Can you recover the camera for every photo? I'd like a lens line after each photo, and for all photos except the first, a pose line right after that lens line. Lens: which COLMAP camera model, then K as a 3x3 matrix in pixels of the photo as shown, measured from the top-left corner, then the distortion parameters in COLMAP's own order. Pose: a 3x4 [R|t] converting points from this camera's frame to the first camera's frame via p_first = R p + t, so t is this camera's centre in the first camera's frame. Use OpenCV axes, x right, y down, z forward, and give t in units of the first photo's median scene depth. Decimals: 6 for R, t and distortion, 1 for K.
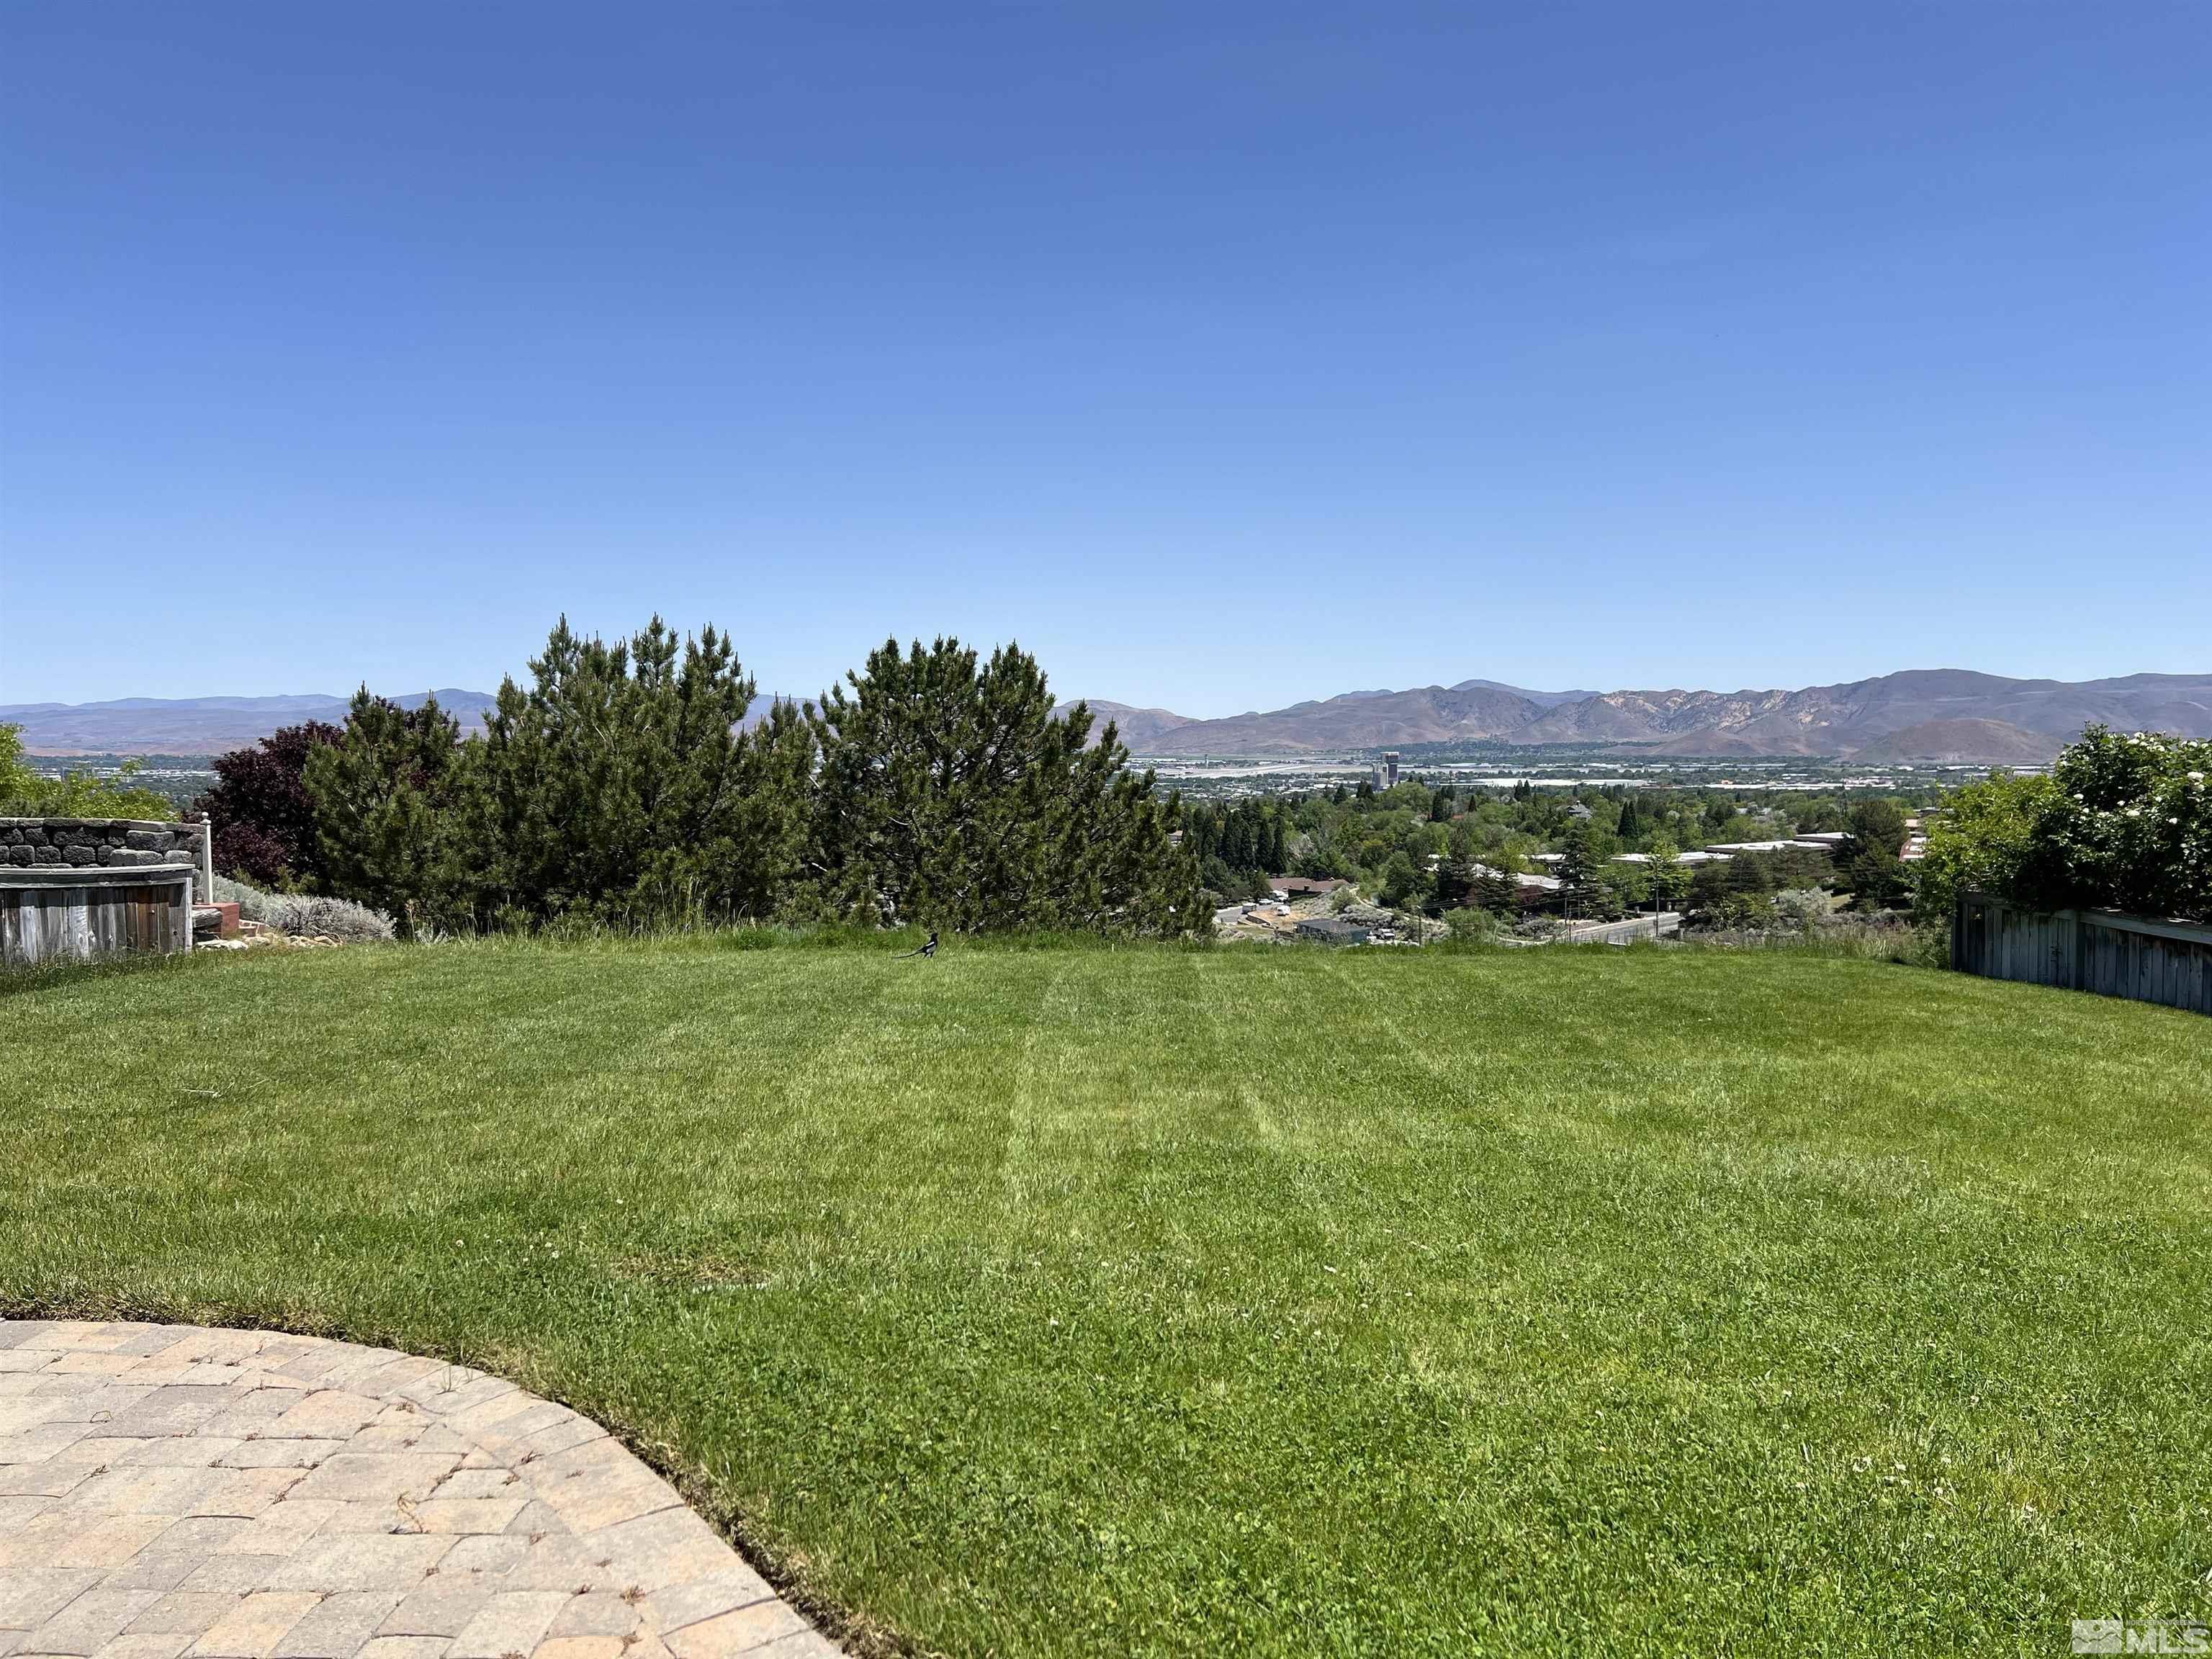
lens RADIAL K [[1656.3, 0, 1113.7], [0, 1656.3, 827.2], [0, 0, 1]] dist [0.003382, -0.000167]
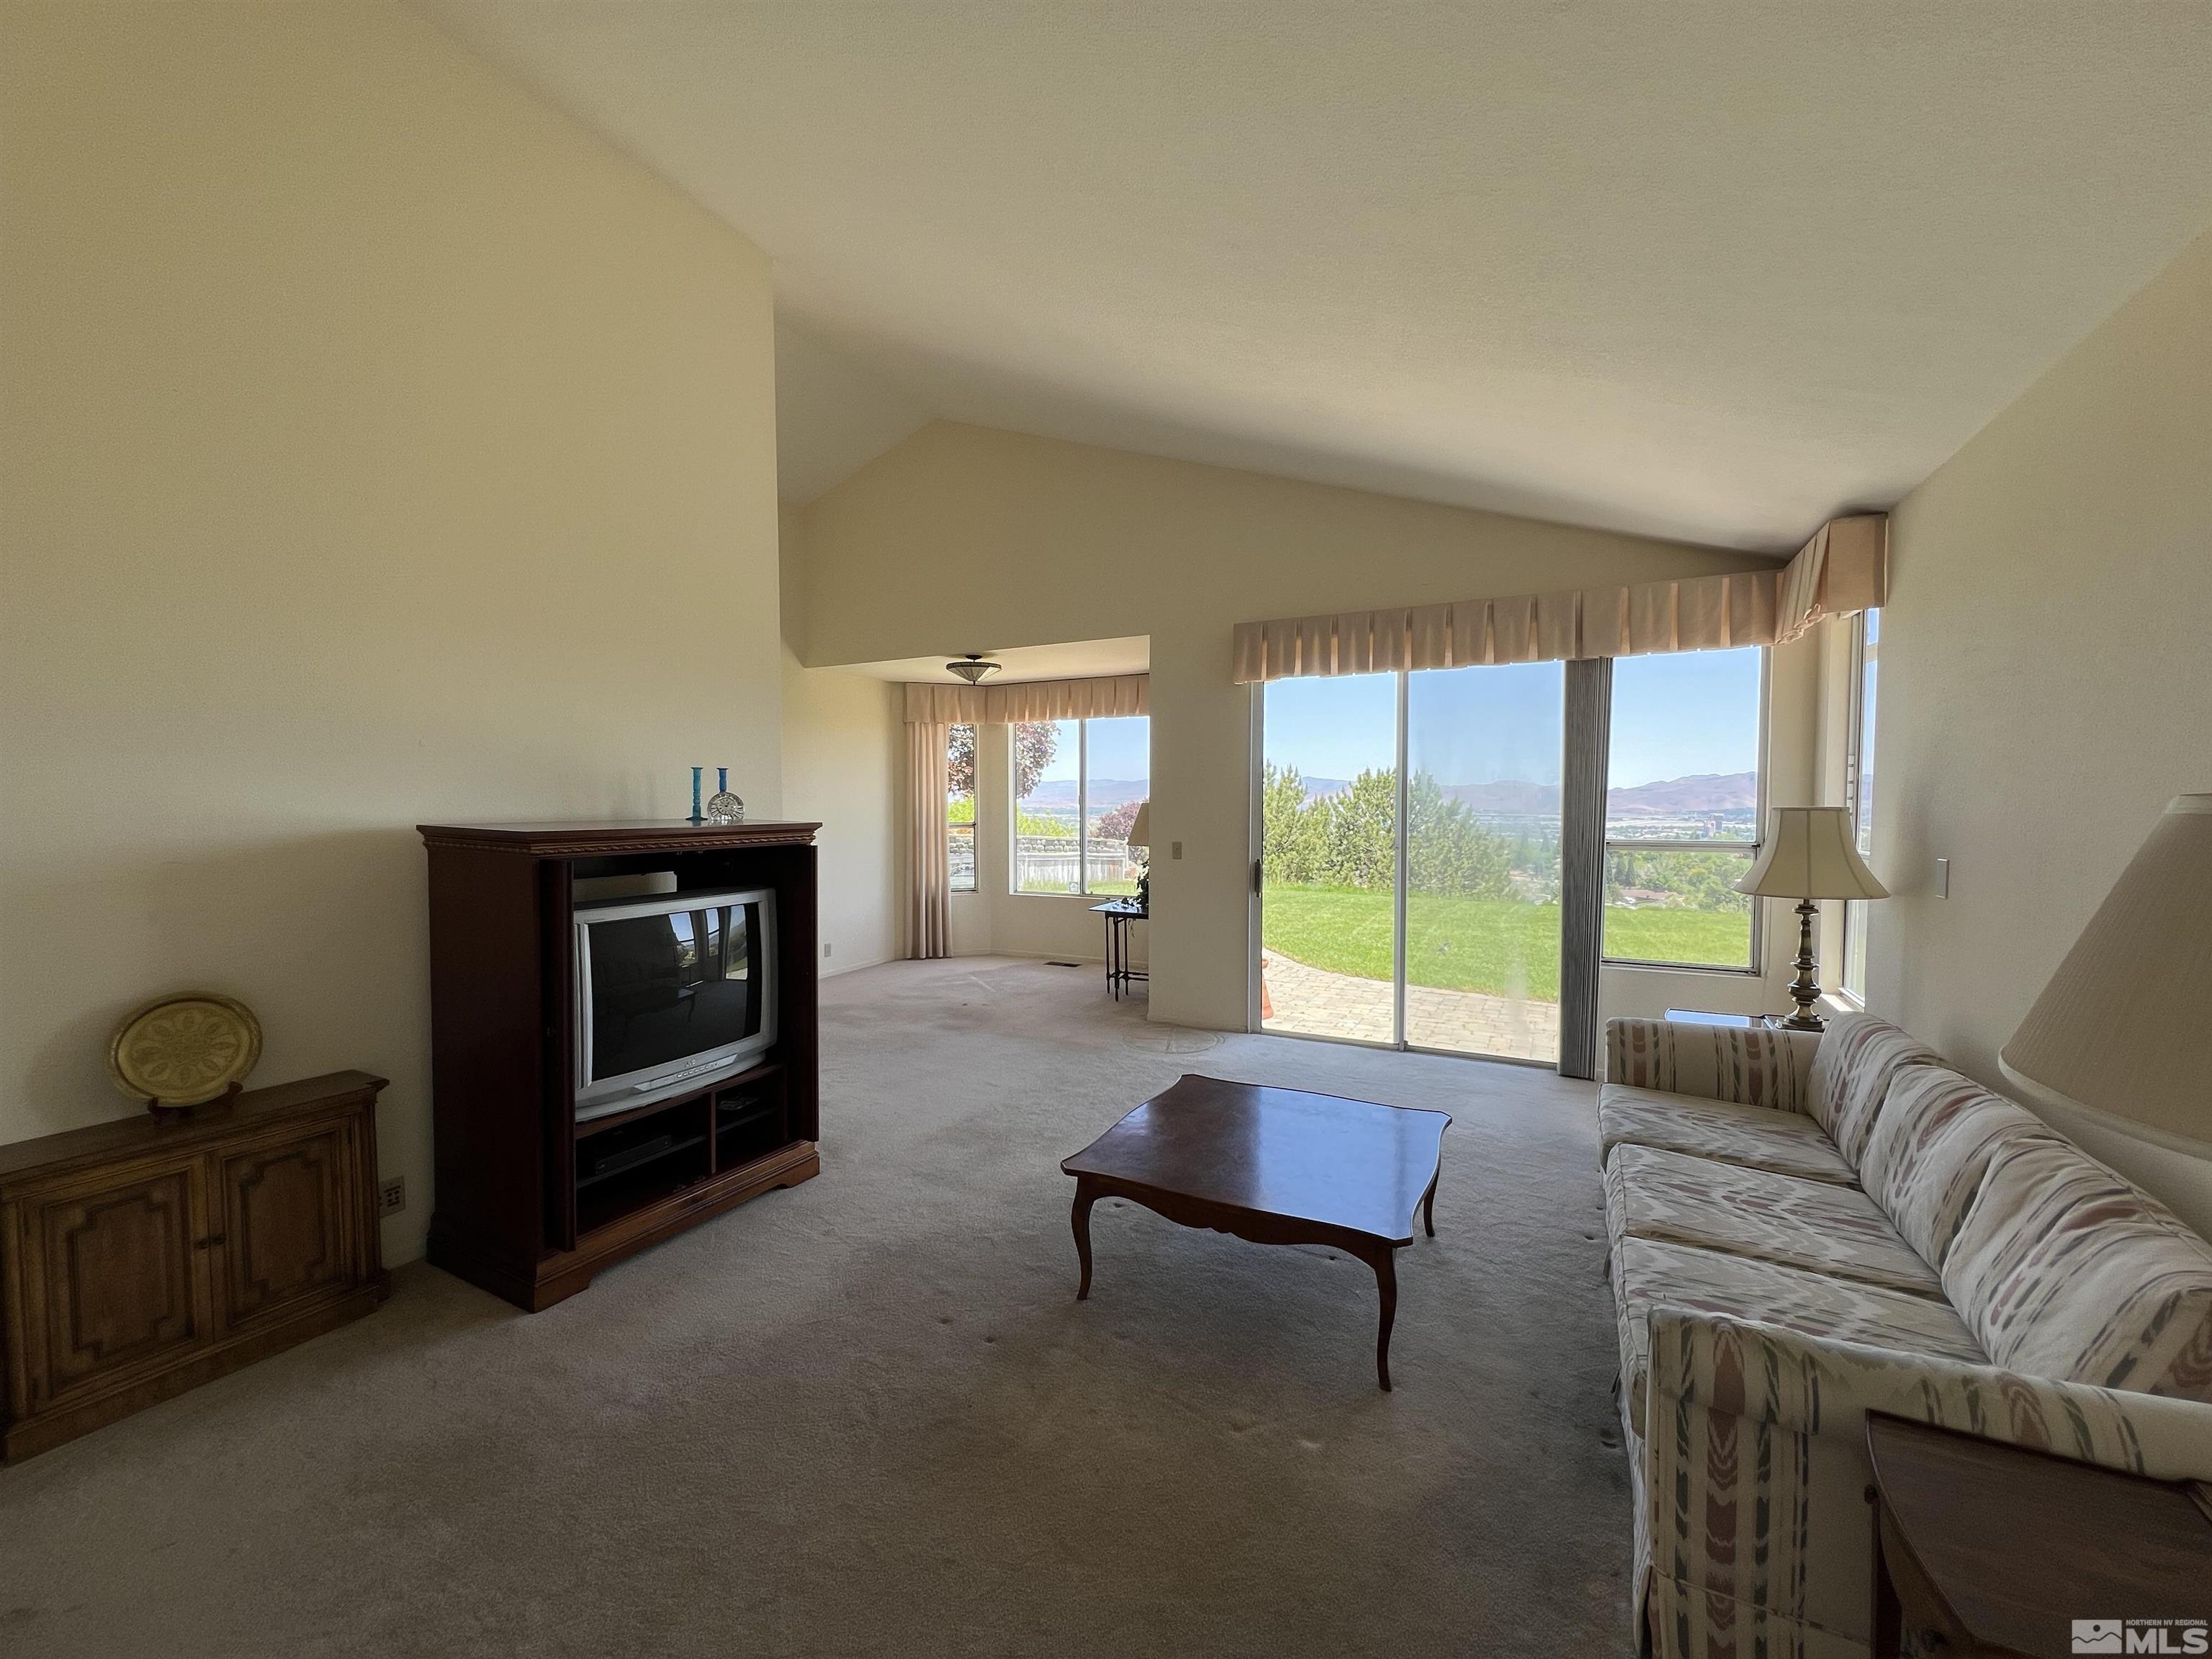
lens RADIAL K [[890.4, 0, 1114.7], [0, 890.4, 828.3], [0, 0, 1]] dist [-0.001264, -0.000021]
pose [[0.906946, 0.025112, -0.420498, 0.070279], [-0.034241, 0.999313, -0.014172, -0.000537], [0.419853, 0.027251, 0.907183, -0.275616]]
